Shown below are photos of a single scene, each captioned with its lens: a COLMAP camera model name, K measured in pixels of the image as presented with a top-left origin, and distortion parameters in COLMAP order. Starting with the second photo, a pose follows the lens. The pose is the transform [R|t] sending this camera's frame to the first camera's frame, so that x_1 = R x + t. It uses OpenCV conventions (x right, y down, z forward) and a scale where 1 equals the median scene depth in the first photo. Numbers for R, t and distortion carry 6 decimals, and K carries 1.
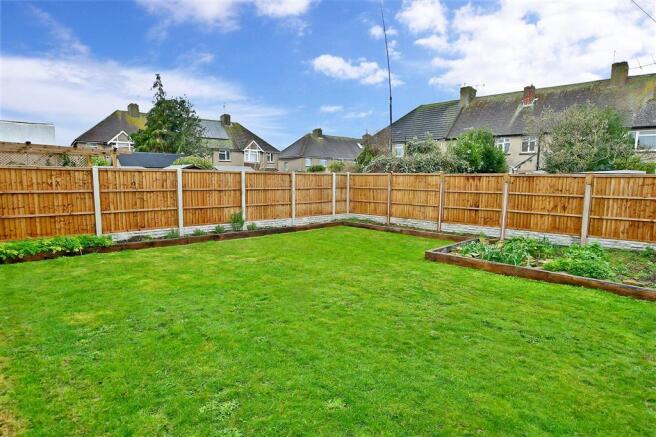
lens RADIAL K [[356.5, 0, 329.4], [0, 356.5, 217.8], [0, 0, 1]] dist [-0.016781, 0.000457]
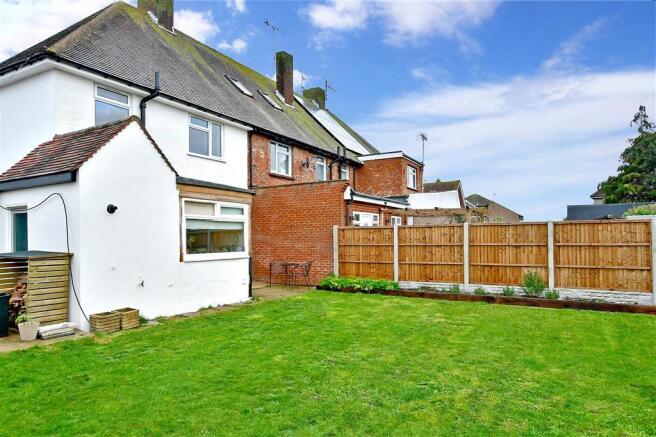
lens RADIAL K [[404.7, 0, 328.9], [0, 404.7, 219.2], [0, 0, 1]] dist [-0.003579, -0.000971]
pose [[0.270485, -0.058062, -0.960972, 0.469941], [-0.092644, 0.991977, -0.086011, -0.015885], [0.958256, 0.112293, 0.262936, 0.303643]]
